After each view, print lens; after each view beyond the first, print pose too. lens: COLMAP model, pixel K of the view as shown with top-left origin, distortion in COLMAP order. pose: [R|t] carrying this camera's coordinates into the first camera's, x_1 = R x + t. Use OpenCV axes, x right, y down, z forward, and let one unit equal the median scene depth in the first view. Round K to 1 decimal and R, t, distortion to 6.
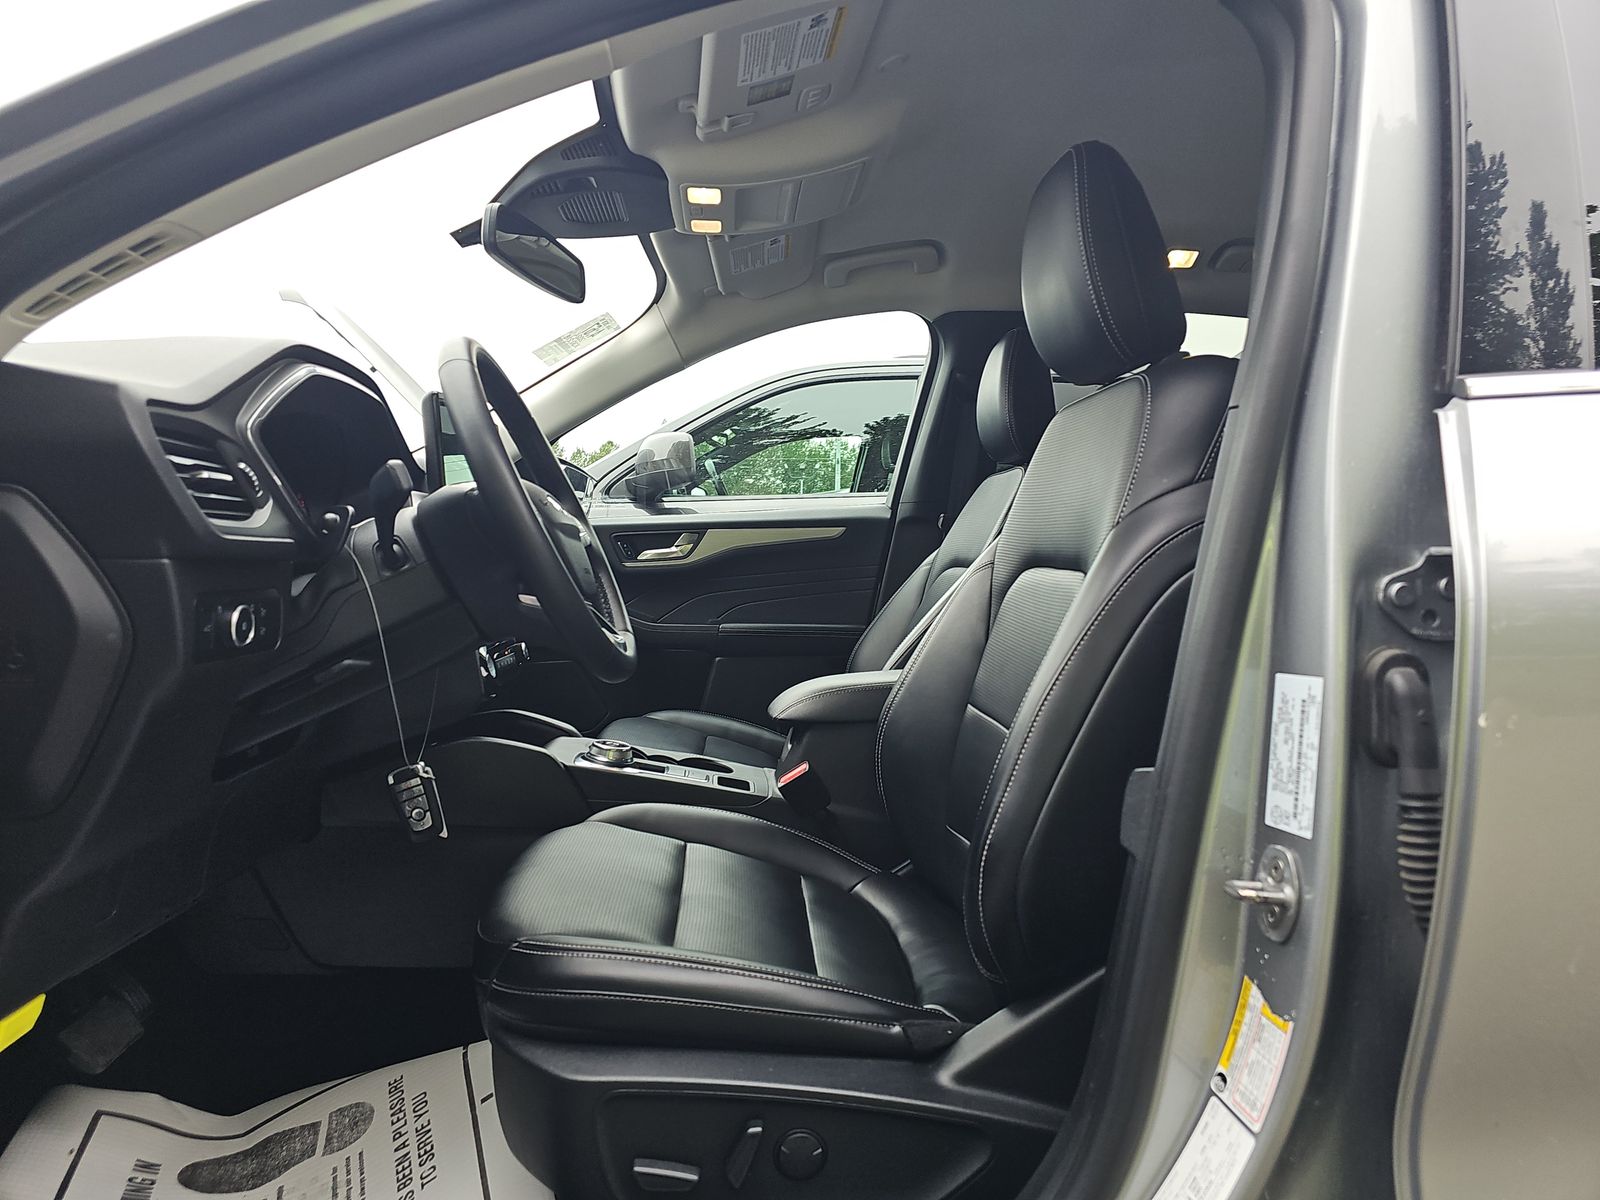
lens RADIAL K [[1053.4, 0, 805.0], [0, 1053.4, 610.4], [0, 0, 1]] dist [0.024631, -0.000673]
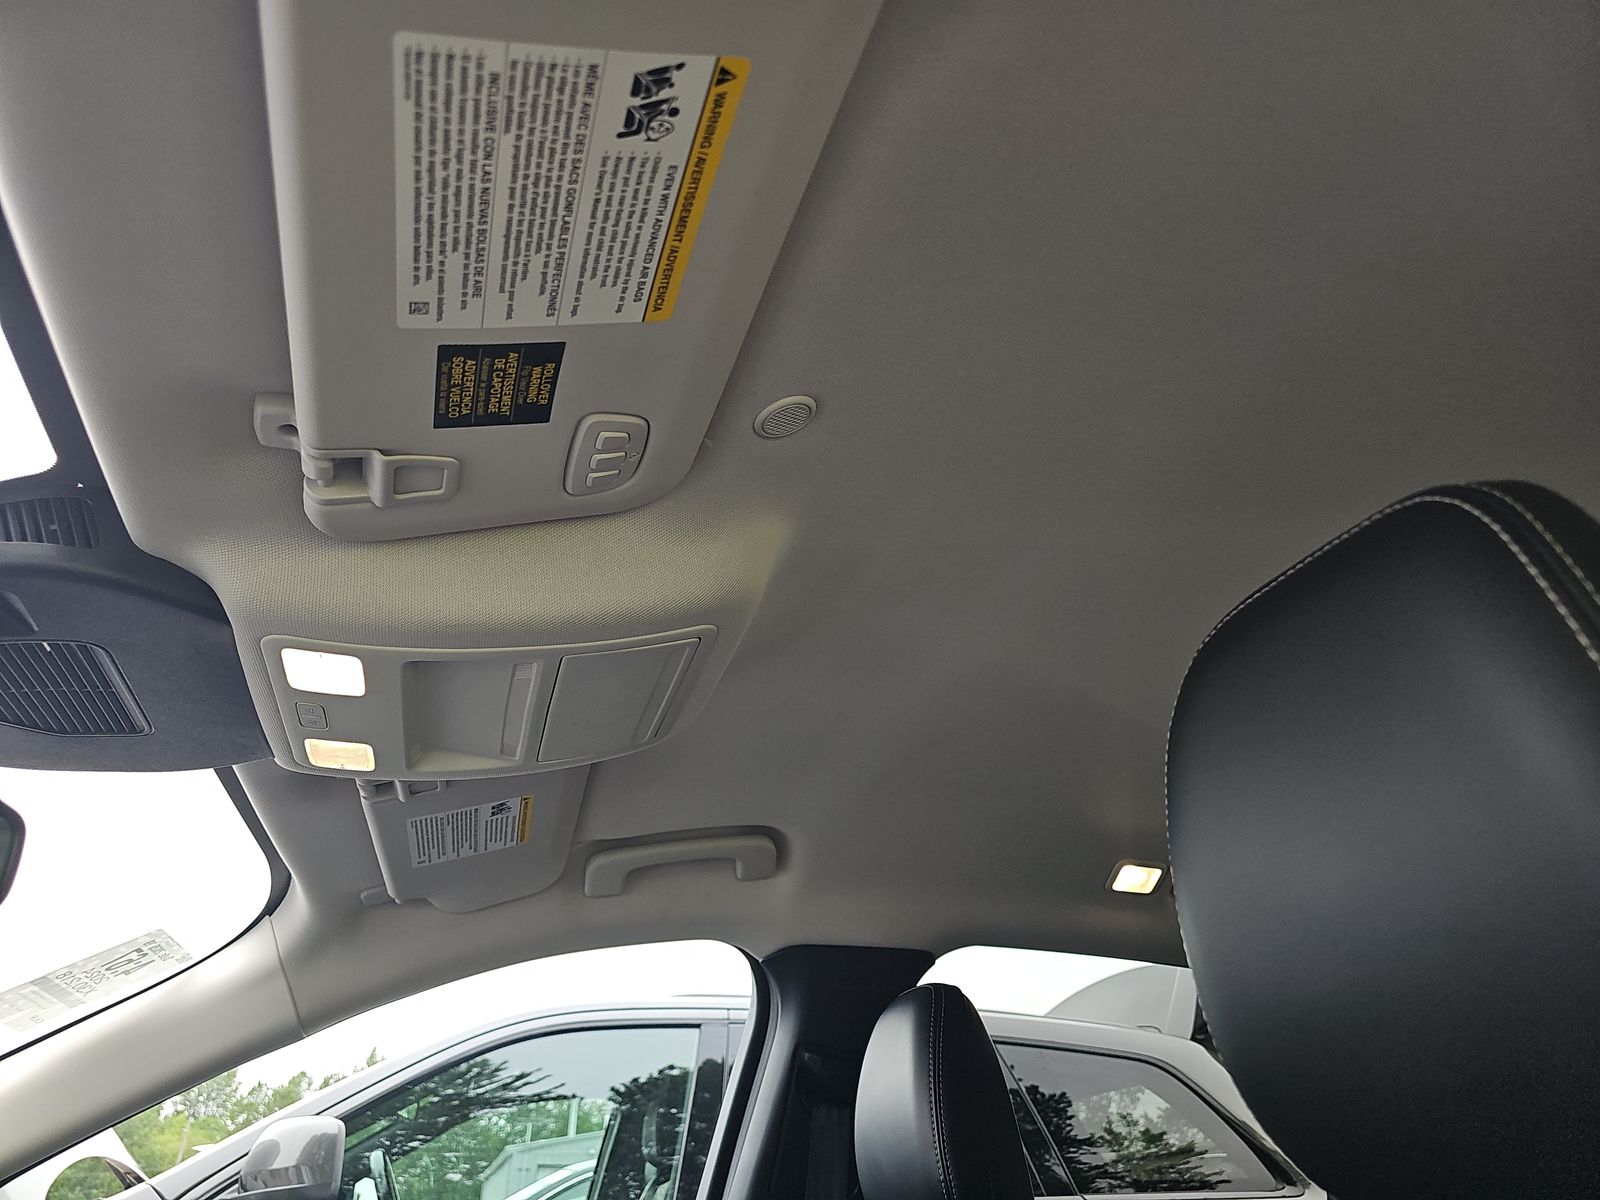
lens RADIAL K [[1053.4, 0, 805.0], [0, 1053.4, 610.4], [0, 0, 1]] dist [0.024631, -0.000673]
pose [[0.974531, 0.095290, 0.203001, 0.004758], [0.029017, 0.844039, -0.535496, -0.159597], [-0.222368, 0.527748, 0.819777, 0.532565]]
